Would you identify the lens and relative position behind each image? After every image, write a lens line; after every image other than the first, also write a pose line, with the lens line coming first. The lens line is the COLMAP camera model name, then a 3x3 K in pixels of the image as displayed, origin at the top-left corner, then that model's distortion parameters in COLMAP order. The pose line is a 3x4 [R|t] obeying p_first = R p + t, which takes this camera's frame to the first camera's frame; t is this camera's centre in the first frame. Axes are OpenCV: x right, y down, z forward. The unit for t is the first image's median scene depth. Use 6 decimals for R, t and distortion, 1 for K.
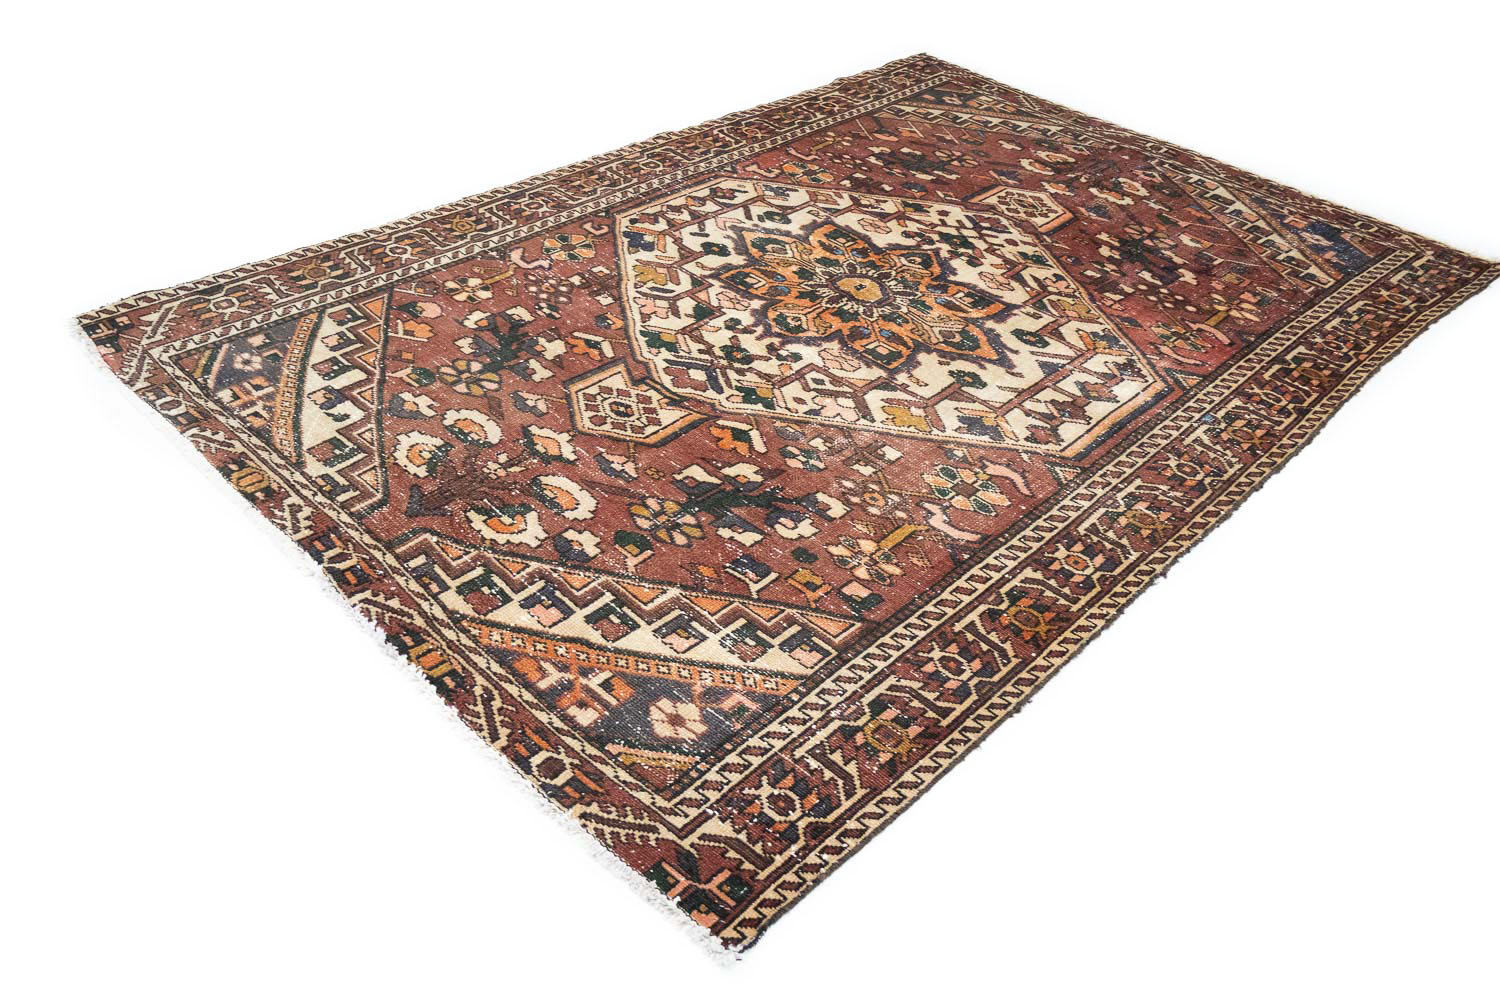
lens RADIAL K [[1259.0, 0, 736.1], [0, 1259.0, 501.2], [0, 0, 1]] dist [0.007909, -0.005549]
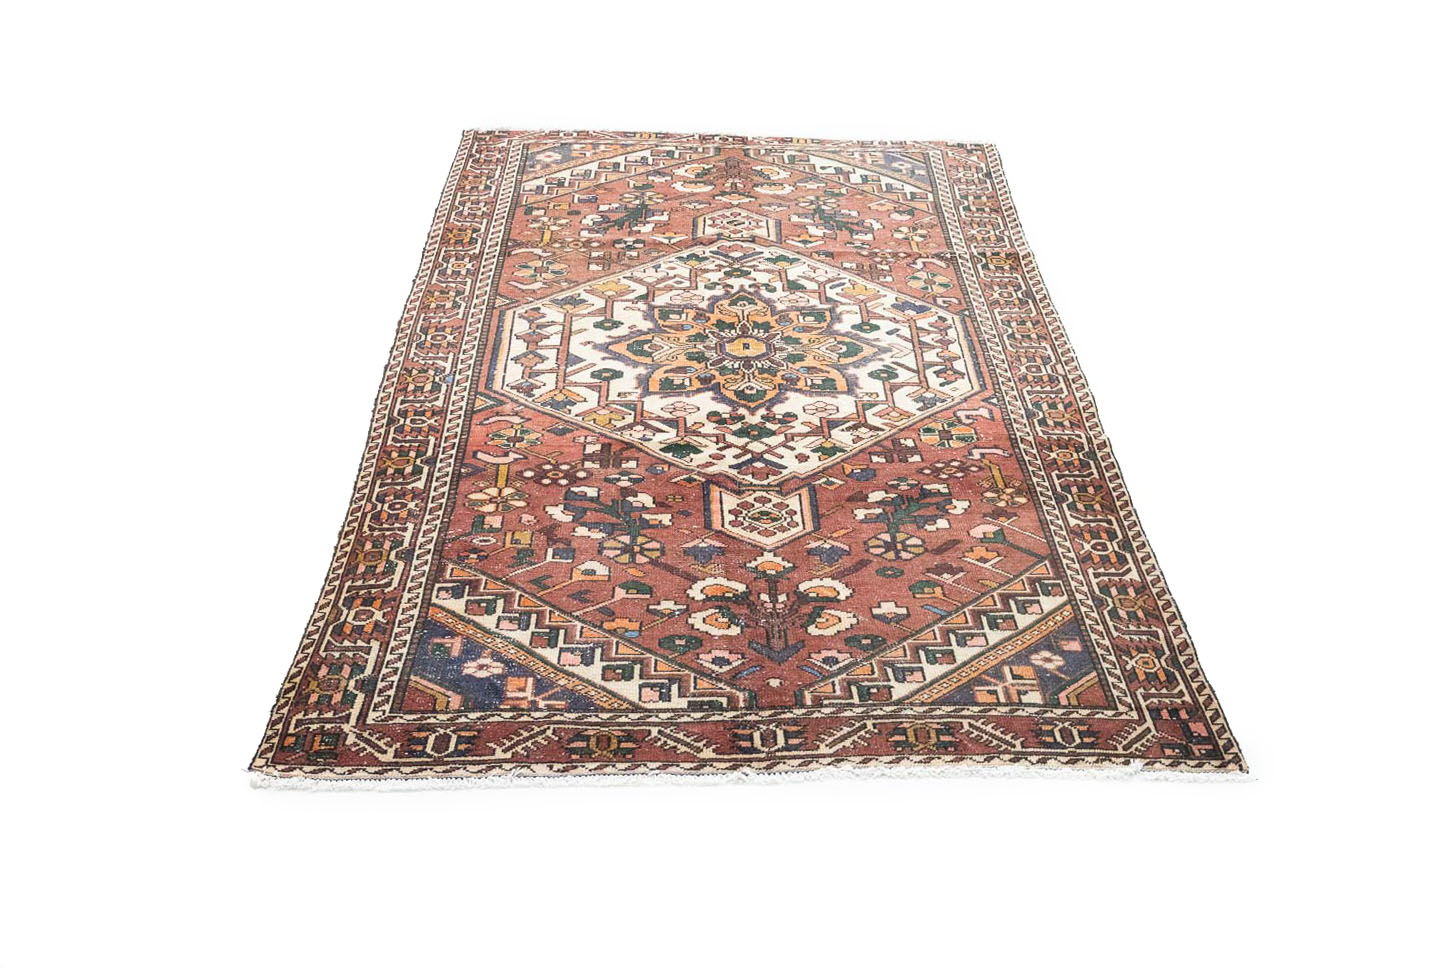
lens RADIAL K [[1218.7, 0, 712.5], [0, 1218.7, 485.1], [0, 0, 1]] dist [0.007909, -0.005549]
pose [[-0.702988, 0.387572, -0.596319, 0.858663], [-0.497287, 0.331557, 0.801733, -1.033565], [0.508443, 0.860150, -0.040346, 1.125336]]
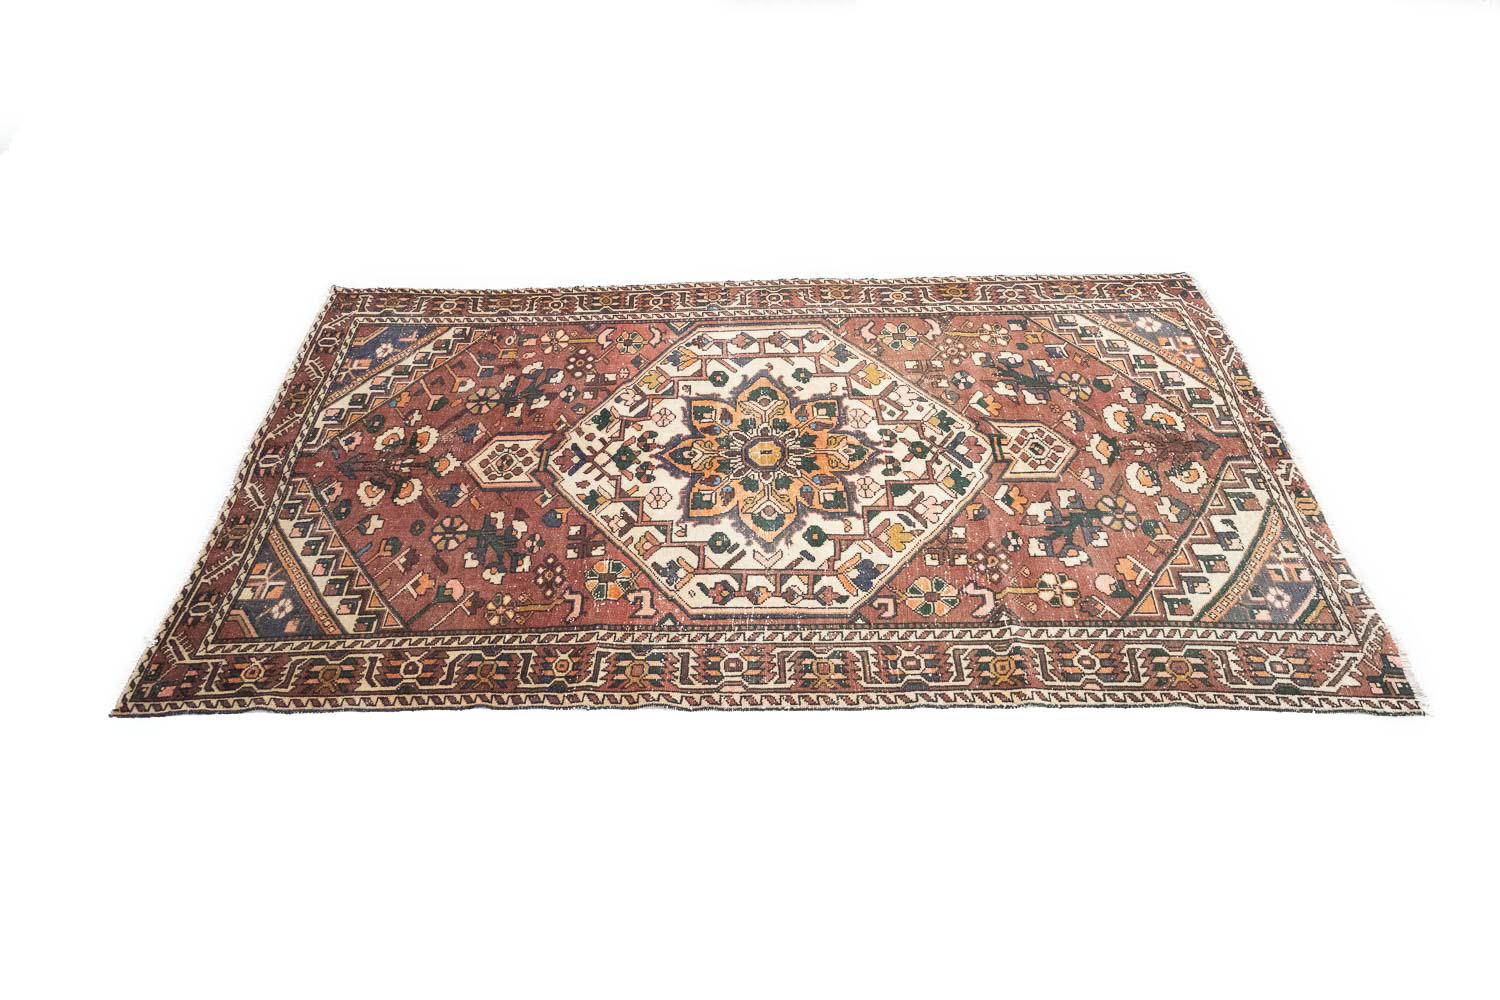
lens RADIAL K [[1253.6, 0, 745.2], [0, 1253.6, 502.5], [0, 0, 1]] dist [0.006122, 0.003945]
pose [[-0.695696, -0.490308, 0.524981, -0.520420], [0.424280, 0.309261, 0.851084, -1.145201], [-0.579649, 0.814835, -0.007124, 1.039217]]
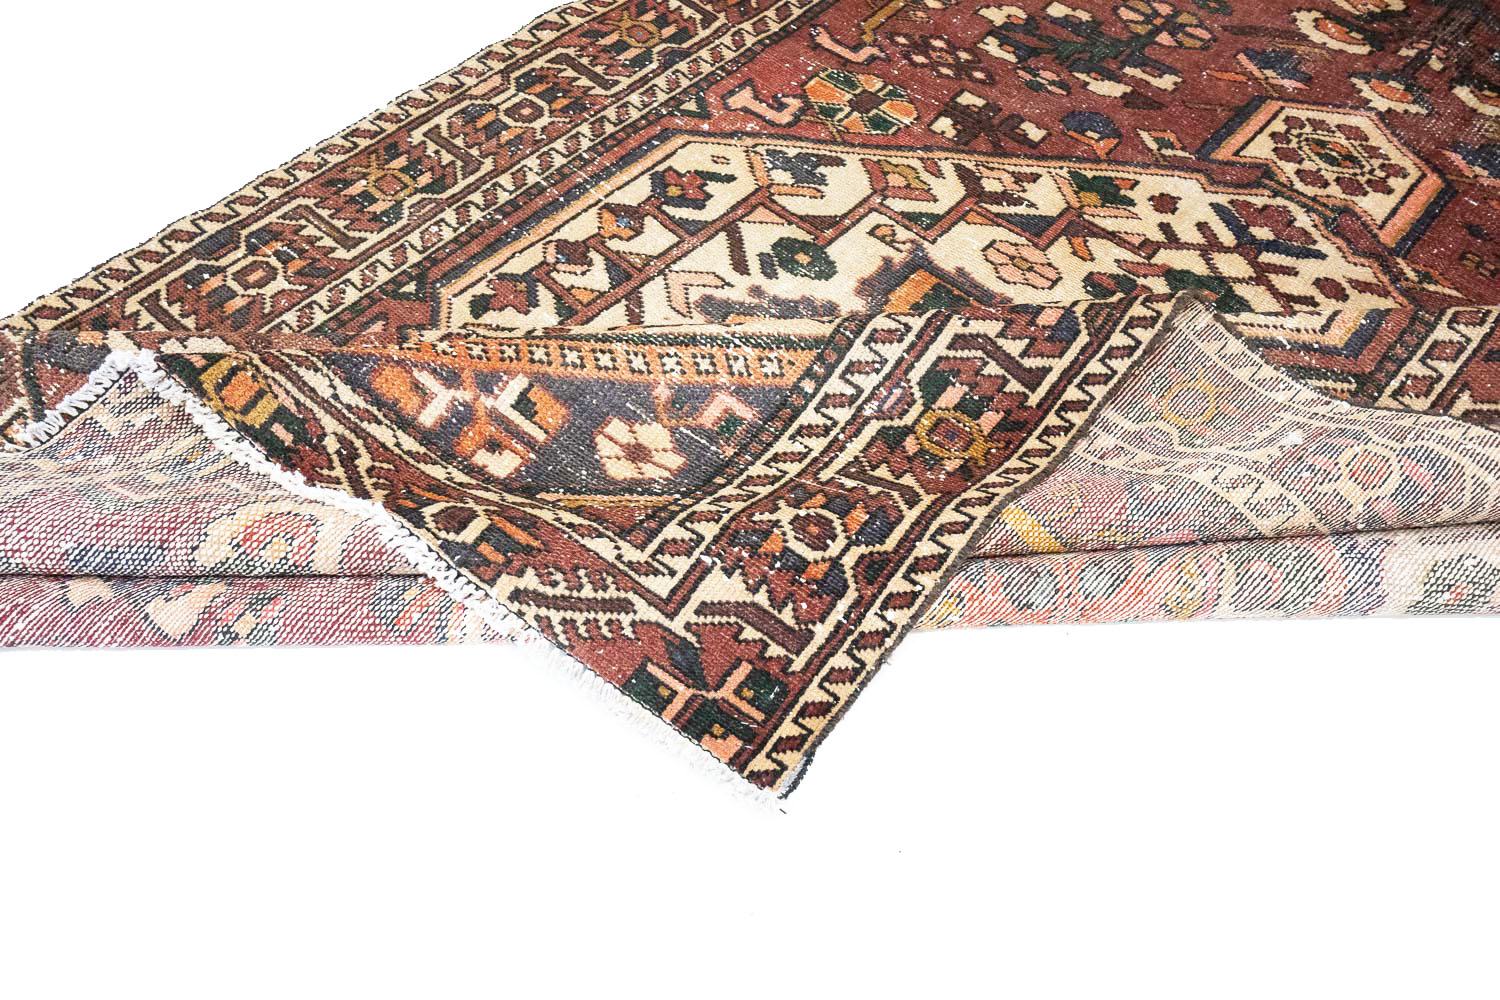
lens RADIAL K [[1248.4, 0, 736.3], [0, 1248.4, 497.6], [0, 0, 1]] dist [0.004296, -0.014143]
pose [[0.998153, -0.055069, -0.025633, 0.016774], [0.059952, 0.961011, 0.269934, -0.283989], [0.009768, -0.270972, 0.962538, 0.588611]]
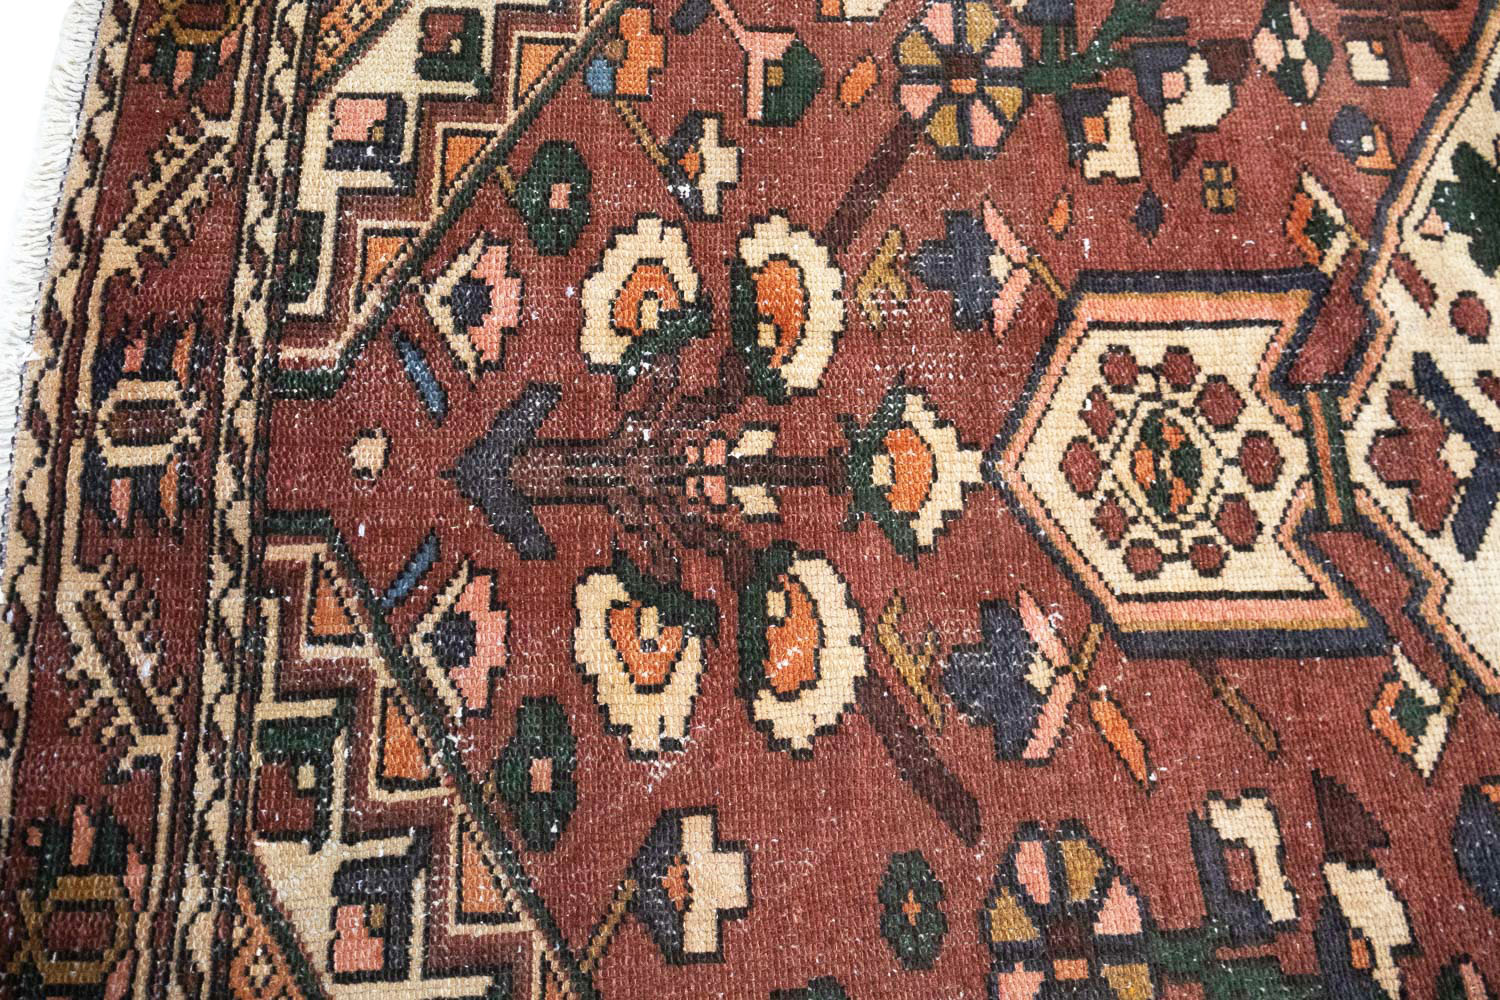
lens RADIAL K [[1295.6, 0, 743.3], [0, 1295.6, 502.1], [0, 0, 1]] dist [0.002317, 0.000750]
pose [[-0.701138, -0.695370, 0.157690, 0.273744], [0.364501, -0.159475, 0.917446, -0.560768], [-0.612816, 0.700735, 0.365277, 1.088620]]
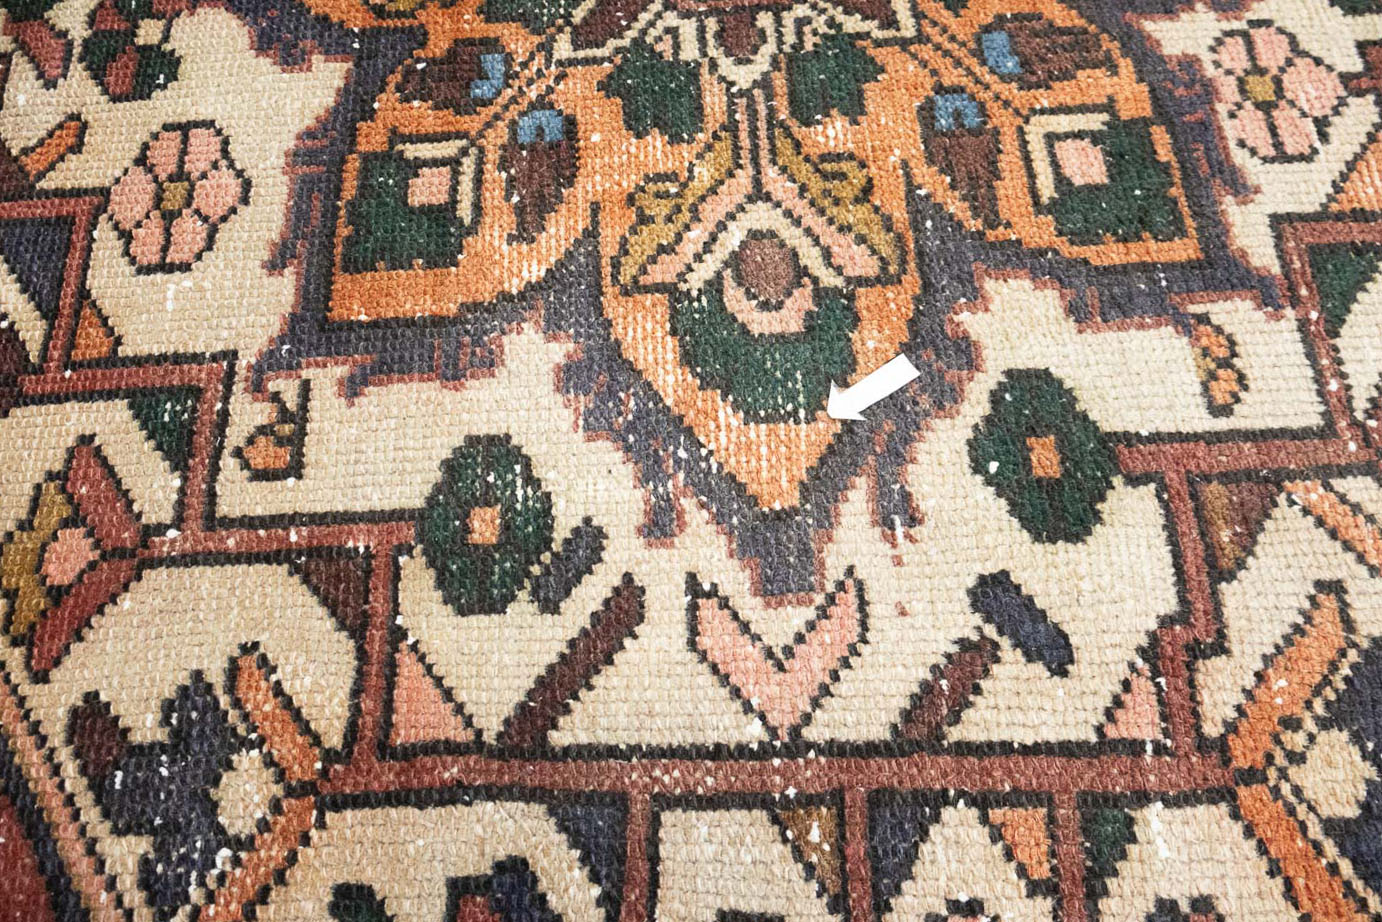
lens RADIAL K [[1172.7, 0, 695.7], [0, 1172.7, 489.8], [0, 0, 1]] dist [0.000192, 0.002028]
pose [[-0.718518, -0.646568, 0.256284, -0.026997], [0.421885, -0.112222, 0.899678, -0.380445], [-0.552942, 0.754557, 0.353410, 0.992310]]
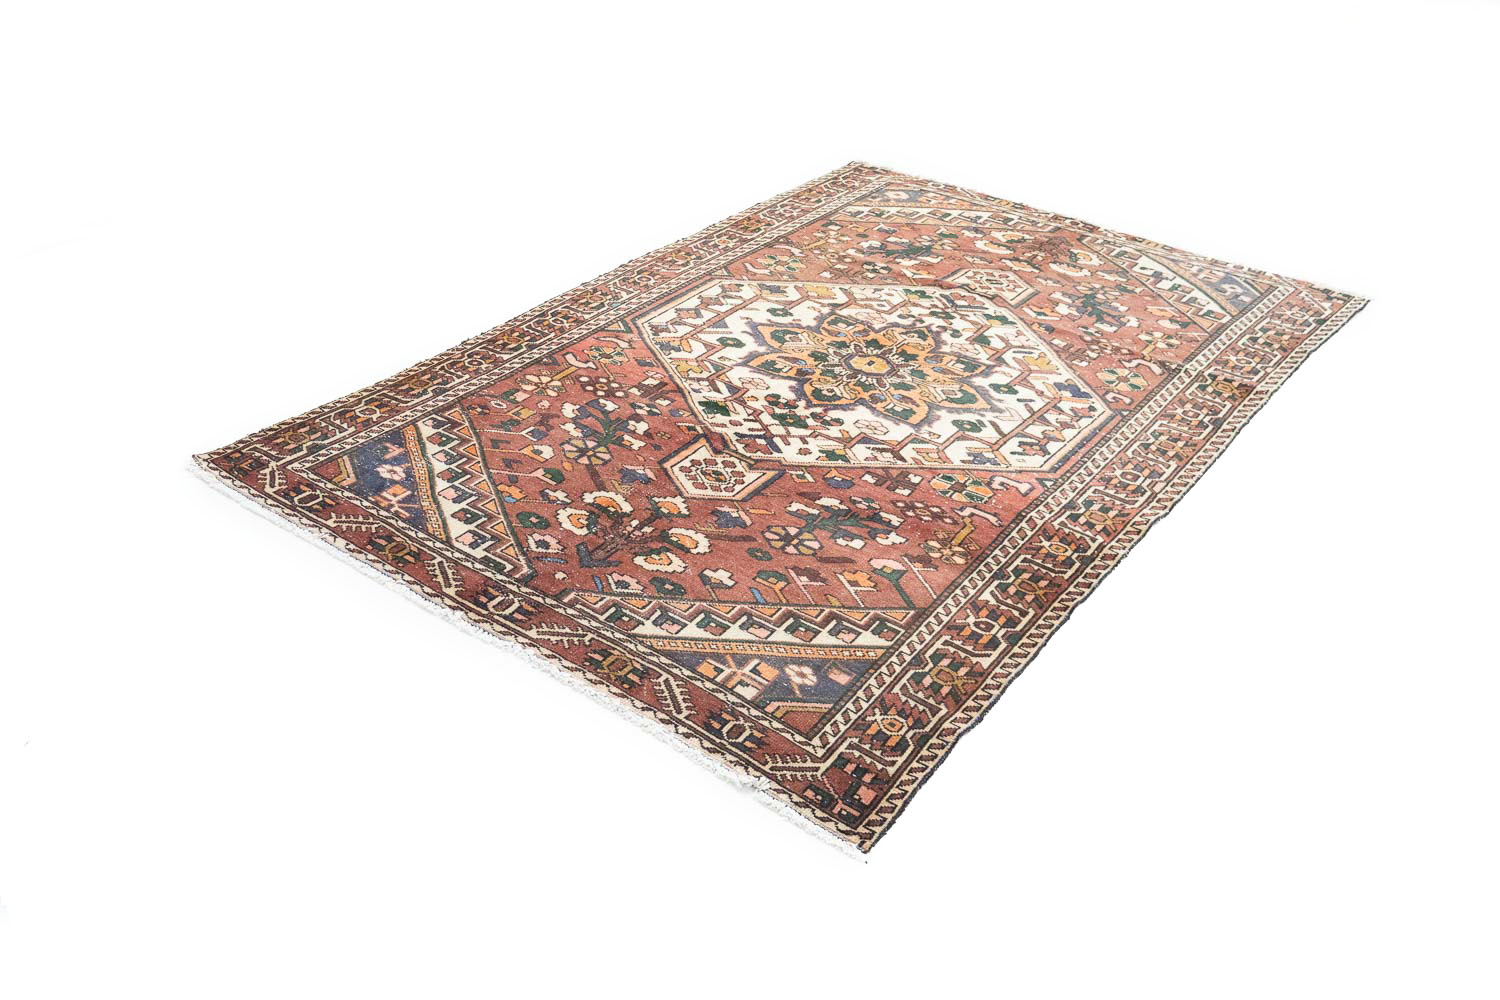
lens RADIAL K [[1247.6, 0, 745.6], [0, 1247.6, 484.4], [0, 0, 1]] dist [0.000516, 0.002501]
pose [[-0.988978, -0.013759, -0.147425, 0.381440], [-0.144089, 0.318647, 0.936858, -1.205322], [0.034087, 0.947774, -0.317117, 1.454513]]
